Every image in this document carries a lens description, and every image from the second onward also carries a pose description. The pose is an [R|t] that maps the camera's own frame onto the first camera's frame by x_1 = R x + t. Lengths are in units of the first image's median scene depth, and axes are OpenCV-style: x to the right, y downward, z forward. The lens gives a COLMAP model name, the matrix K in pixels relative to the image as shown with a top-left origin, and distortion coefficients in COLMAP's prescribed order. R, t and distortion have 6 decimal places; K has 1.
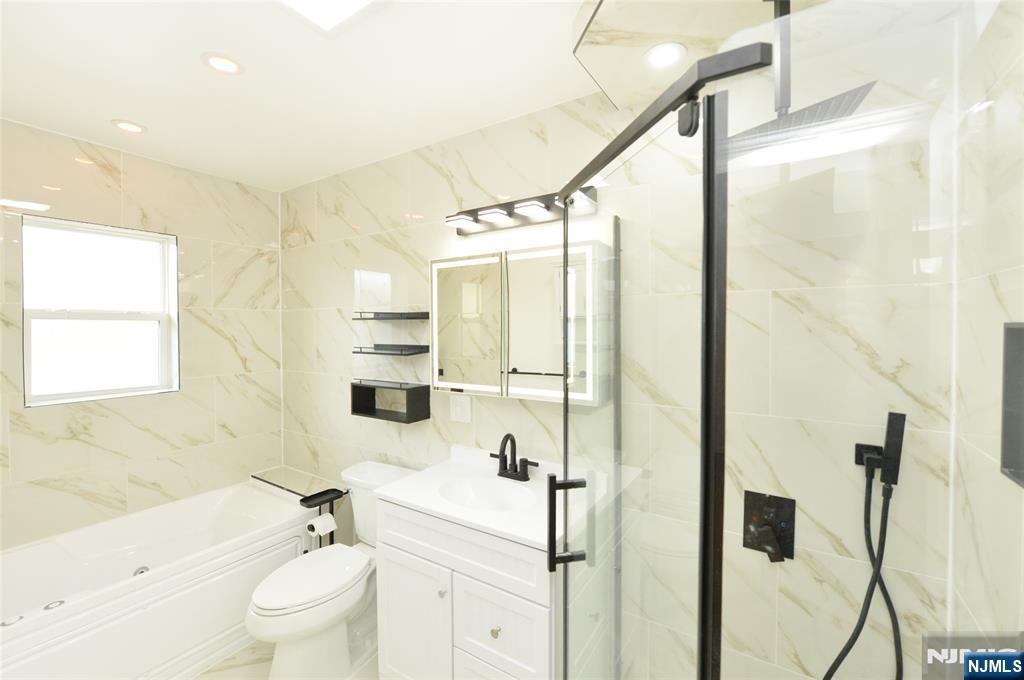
lens RADIAL K [[429.1, 0, 512.7], [0, 429.1, 335.0], [0, 0, 1]] dist [-0.002886, -0.000218]
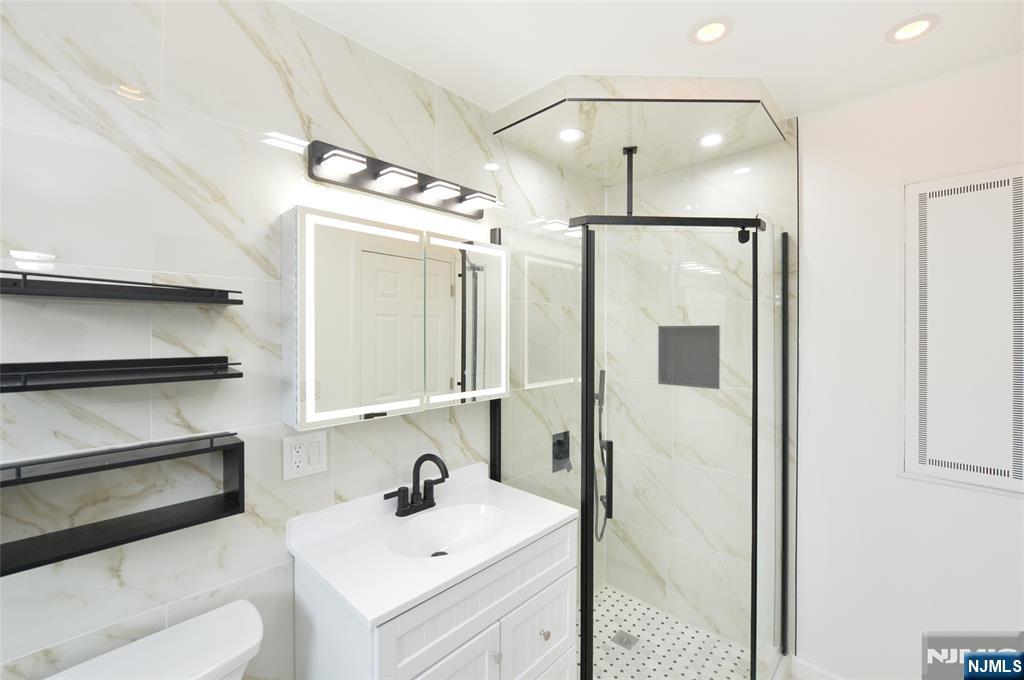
lens RADIAL K [[429.1, 0, 512.7], [0, 429.1, 335.0], [0, 0, 1]] dist [-0.002886, -0.000218]
pose [[0.182977, -0.000966, 0.983117, -0.642914], [0.018560, 0.999825, -0.002472, 0.006148], [-0.982942, 0.018699, 0.182963, 0.562667]]
